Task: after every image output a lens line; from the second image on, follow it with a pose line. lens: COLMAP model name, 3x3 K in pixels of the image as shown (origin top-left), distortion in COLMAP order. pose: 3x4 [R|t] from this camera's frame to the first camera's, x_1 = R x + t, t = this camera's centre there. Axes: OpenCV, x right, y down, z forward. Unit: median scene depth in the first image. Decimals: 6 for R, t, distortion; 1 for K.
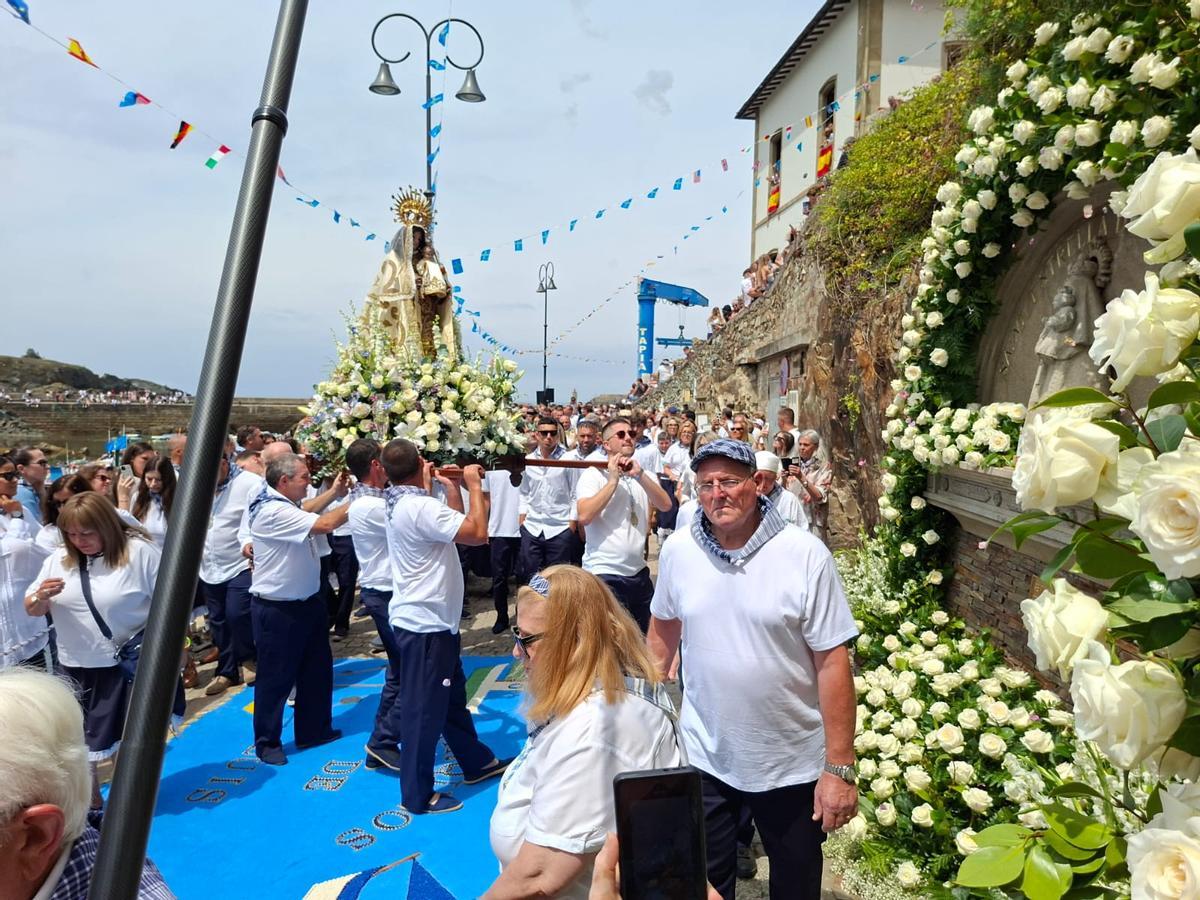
lens RADIAL K [[835.4, 0, 614.2], [0, 835.4, 451.2], [0, 0, 1]] dist [0.104186, -0.177732]
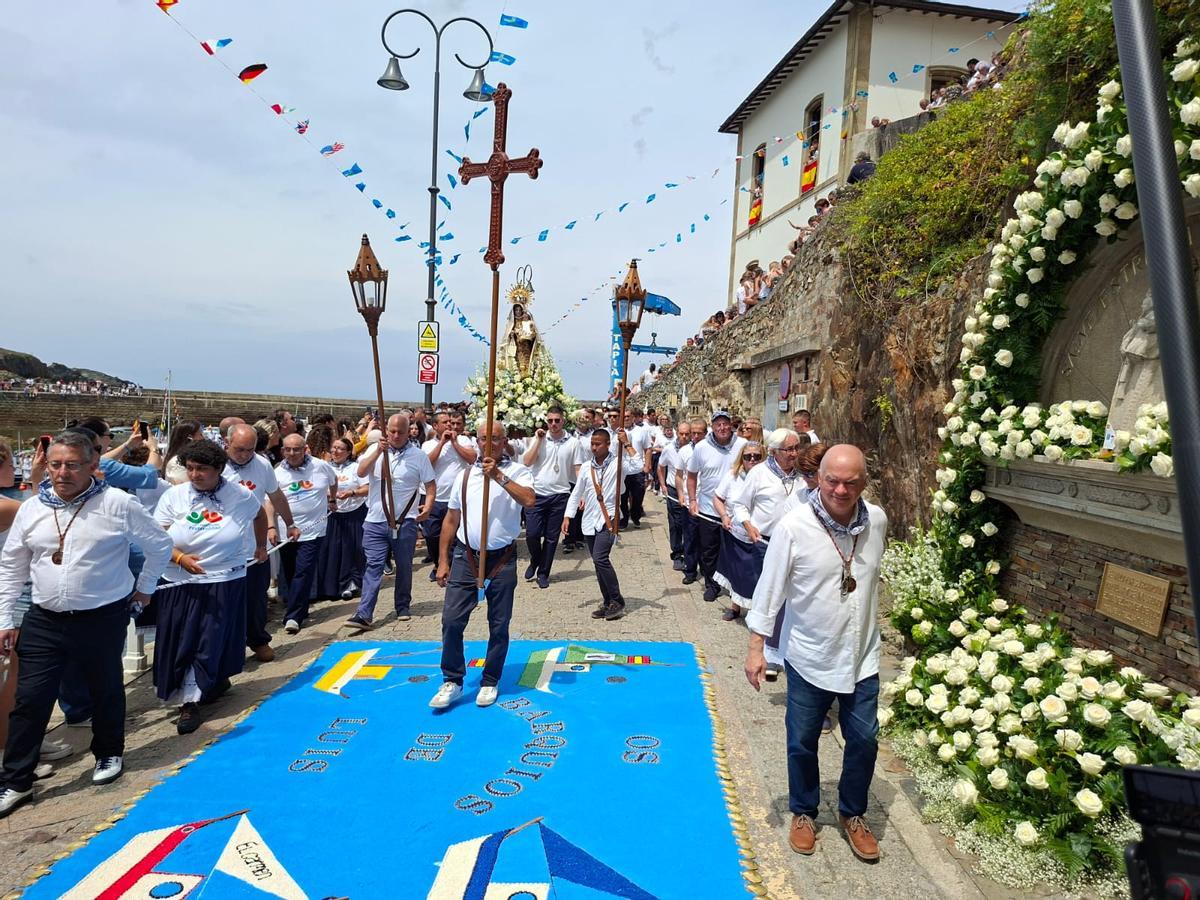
lens RADIAL K [[830.4, 0, 619.2], [0, 830.4, 451.6], [0, 0, 1]] dist [0.090519, -0.137654]
pose [[0.997981, 0.026754, 0.057597, -0.109977], [-0.026336, 0.999621, -0.008008, 0.019348], [-0.057789, 0.006475, 0.998308, -0.013640]]
